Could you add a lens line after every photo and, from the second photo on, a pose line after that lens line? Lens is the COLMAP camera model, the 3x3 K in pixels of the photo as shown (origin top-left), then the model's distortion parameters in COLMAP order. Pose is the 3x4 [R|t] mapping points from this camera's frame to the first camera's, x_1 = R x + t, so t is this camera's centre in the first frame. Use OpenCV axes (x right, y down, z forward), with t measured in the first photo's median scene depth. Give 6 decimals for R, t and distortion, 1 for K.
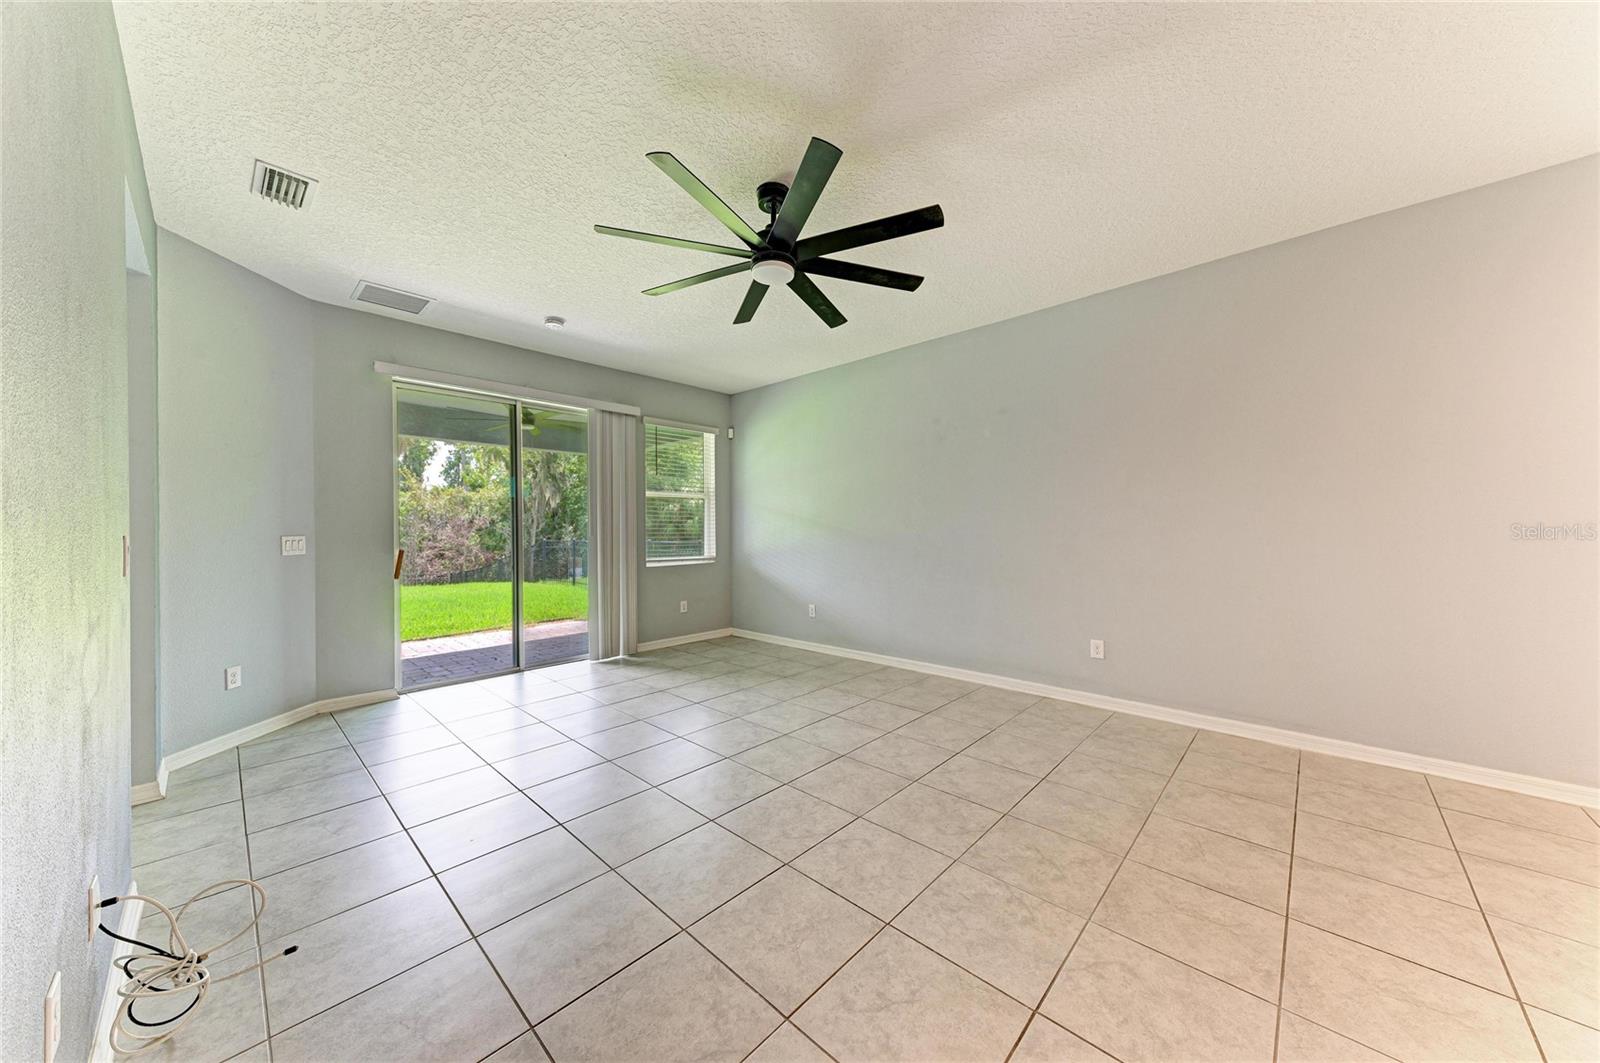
lens RADIAL K [[541.4, 0, 798.2], [0, 541.4, 534.0], [0, 0, 1]] dist [0.016843, -0.003018]
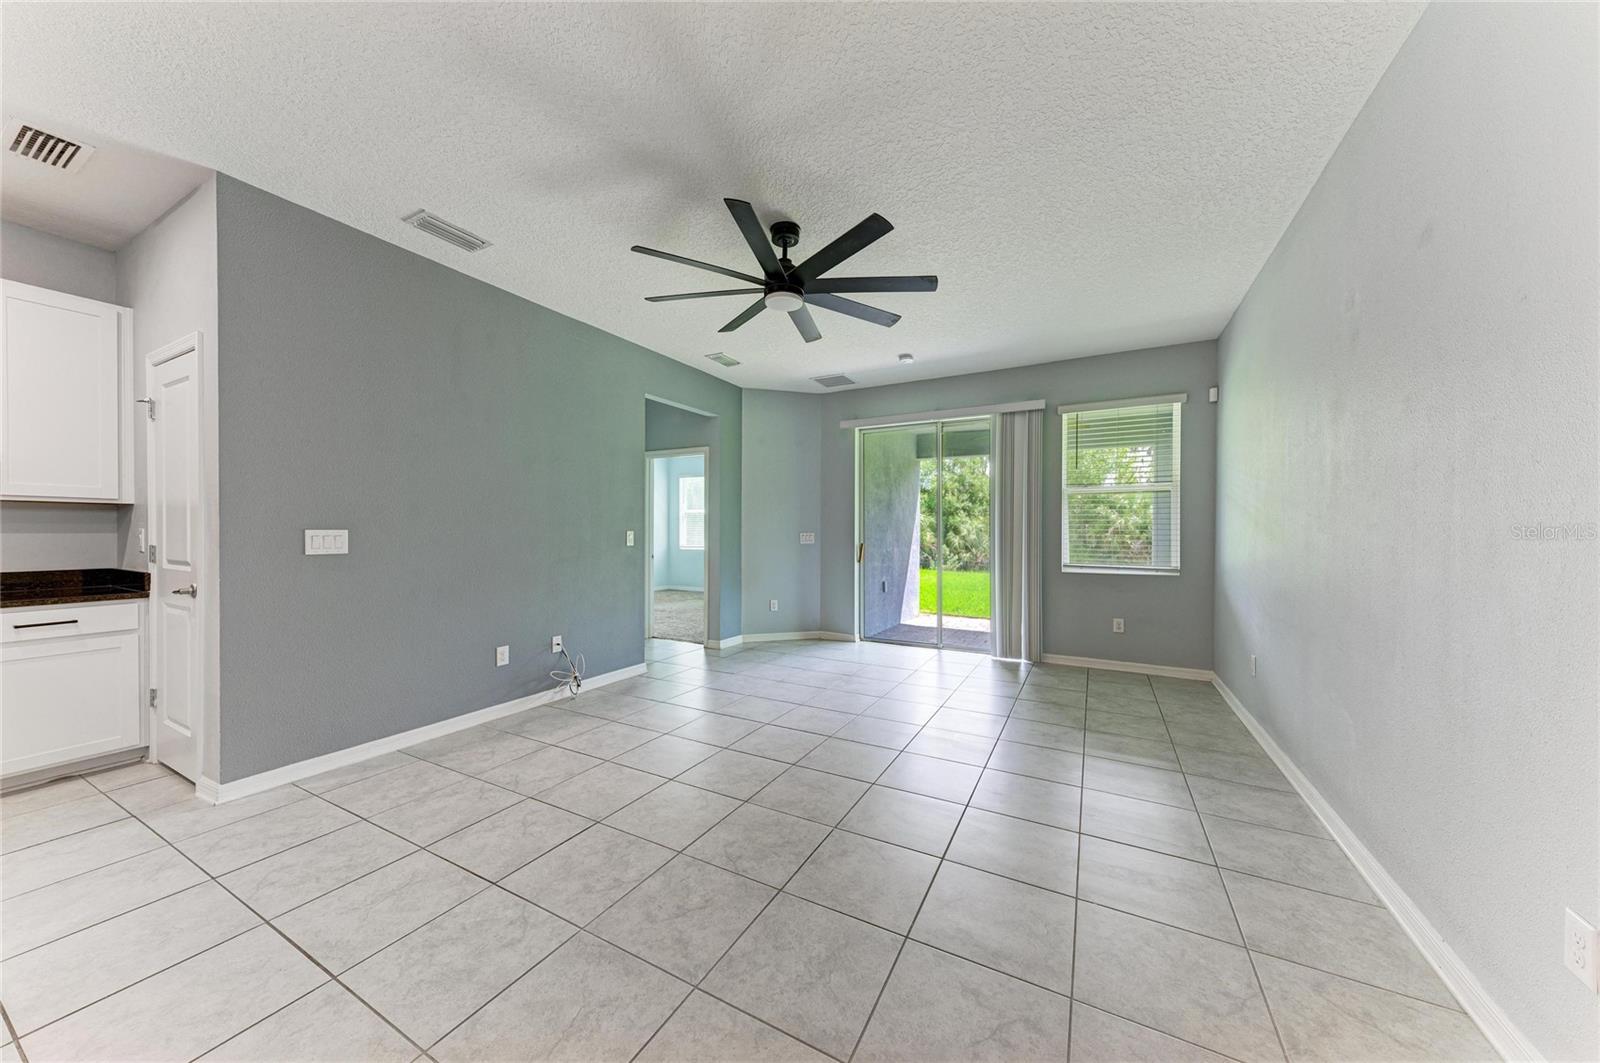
lens RADIAL K [[541.4, 0, 802.7], [0, 541.4, 536.3], [0, 0, 1]] dist [0.016843, -0.003018]
pose [[0.257272, 0.016353, -0.966201, 0.670937], [-0.014216, 0.999813, 0.013137, -0.006636], [0.966234, 0.010356, 0.257456, 0.480824]]
